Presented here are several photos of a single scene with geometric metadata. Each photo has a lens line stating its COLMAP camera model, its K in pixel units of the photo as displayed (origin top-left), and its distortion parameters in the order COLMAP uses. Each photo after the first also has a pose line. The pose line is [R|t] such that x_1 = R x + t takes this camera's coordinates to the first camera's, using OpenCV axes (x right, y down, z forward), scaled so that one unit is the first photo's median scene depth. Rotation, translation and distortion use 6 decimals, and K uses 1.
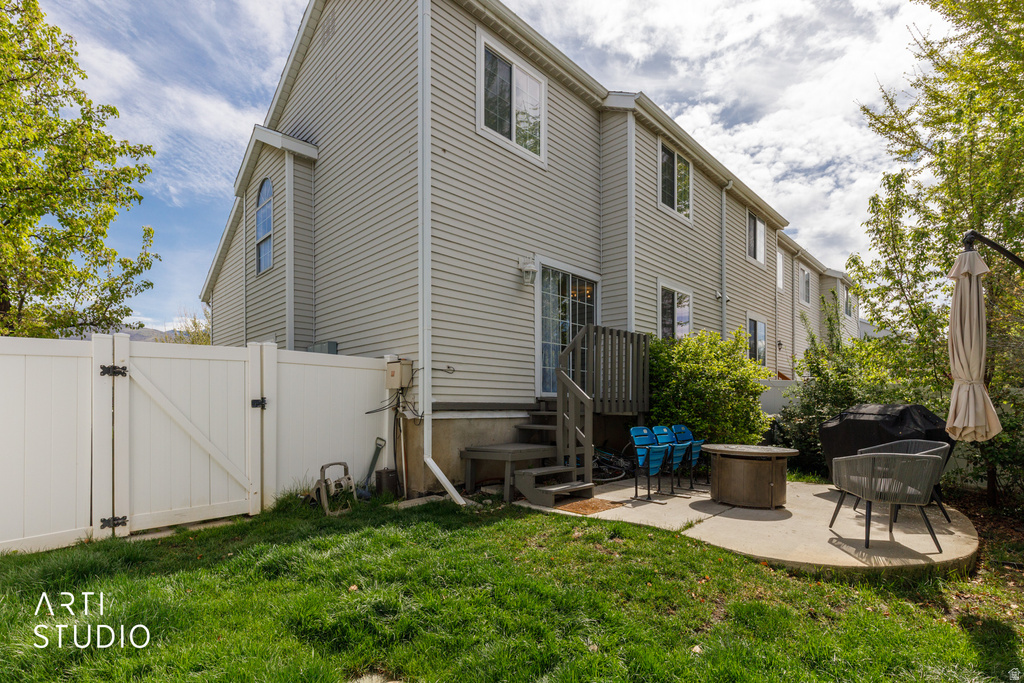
lens RADIAL K [[465.6, 0, 520.1], [0, 465.6, 345.6], [0, 0, 1]] dist [0.013366, -0.002854]
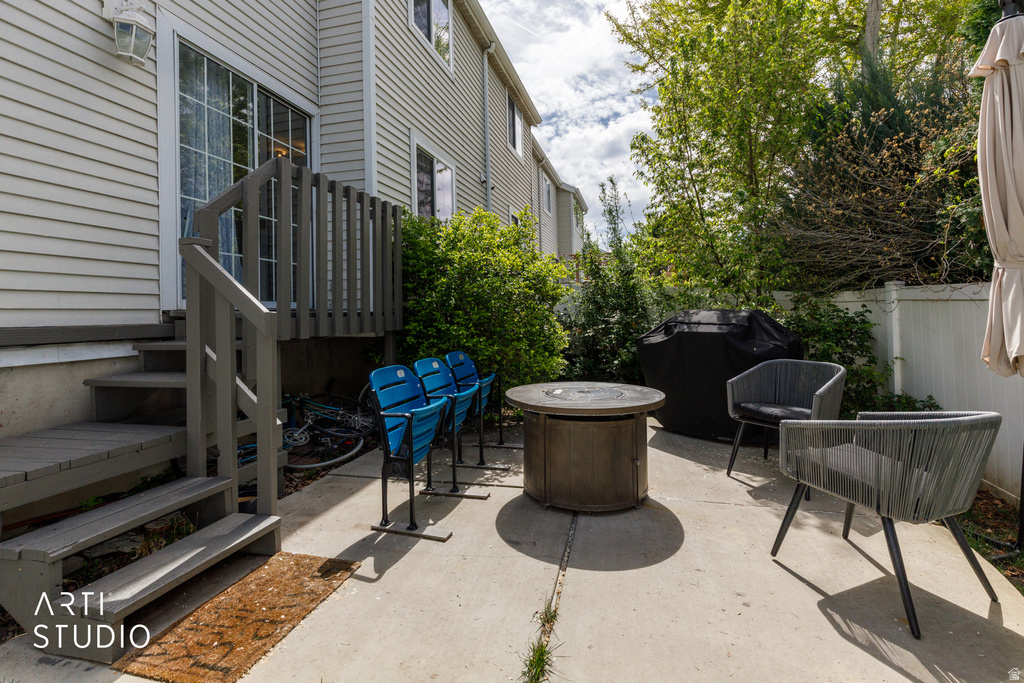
lens RADIAL K [[465.6, 0, 520.9], [0, 465.6, 344.3], [0, 0, 1]] dist [0.013366, -0.002854]
pose [[0.861556, -0.057942, 0.504346, 0.103047], [-0.037571, 0.983463, 0.177167, 0.047285], [-0.506271, -0.171588, 0.845131, 0.413731]]
